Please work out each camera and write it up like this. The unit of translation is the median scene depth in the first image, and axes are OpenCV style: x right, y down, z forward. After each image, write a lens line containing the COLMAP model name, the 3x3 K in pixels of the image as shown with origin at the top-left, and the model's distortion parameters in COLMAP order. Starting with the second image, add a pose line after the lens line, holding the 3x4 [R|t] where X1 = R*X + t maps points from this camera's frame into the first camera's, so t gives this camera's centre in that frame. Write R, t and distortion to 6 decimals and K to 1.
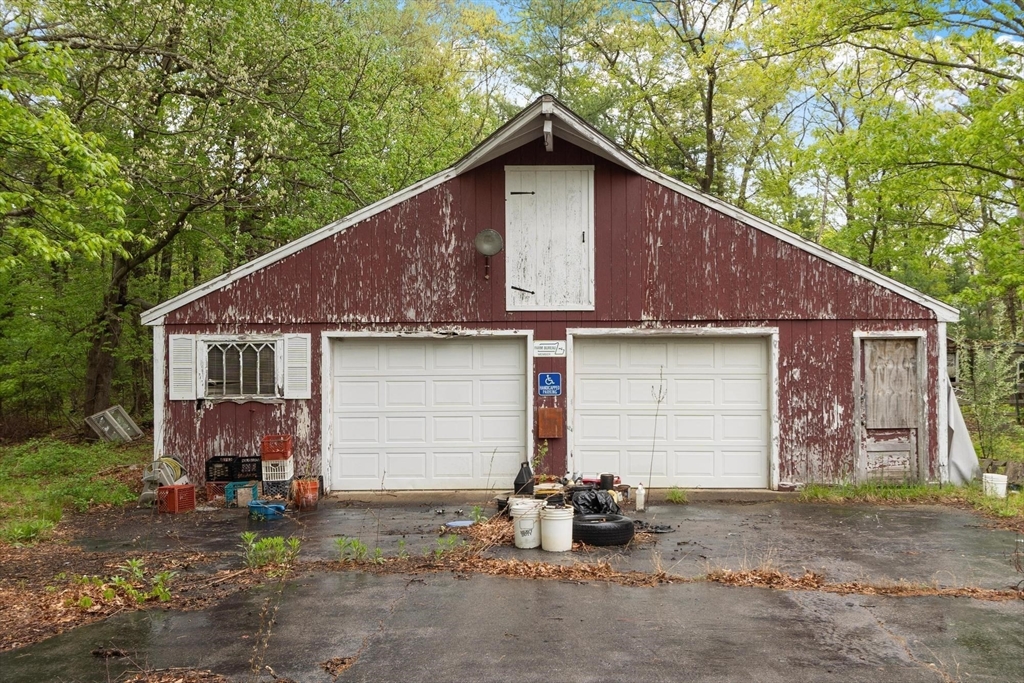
lens RADIAL K [[889.0, 0, 512.0], [0, 889.0, 341.5], [0, 0, 1]] dist [-0.000065, 0.001397]
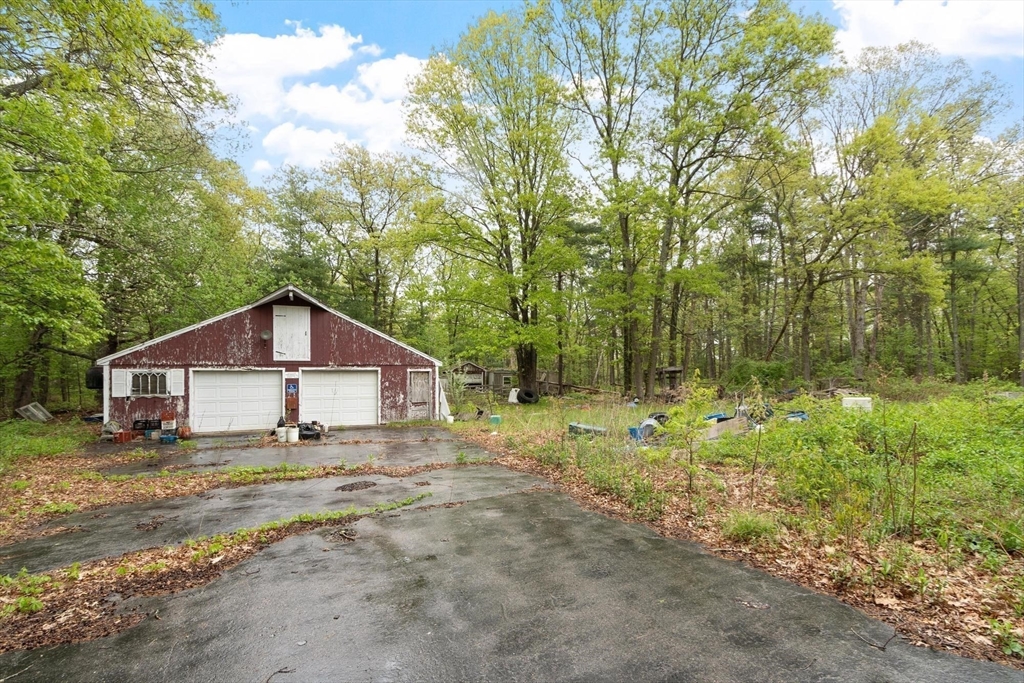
lens RADIAL K [[469.8, 0, 510.8], [0, 469.8, 377.7], [0, 0, 1]] dist [0.001104, 0.000774]
pose [[0.891644, -0.000540, 0.452736, -0.010032], [-0.012591, 0.999583, 0.025989, -0.029445], [-0.452561, -0.028873, 0.891266, -0.554160]]
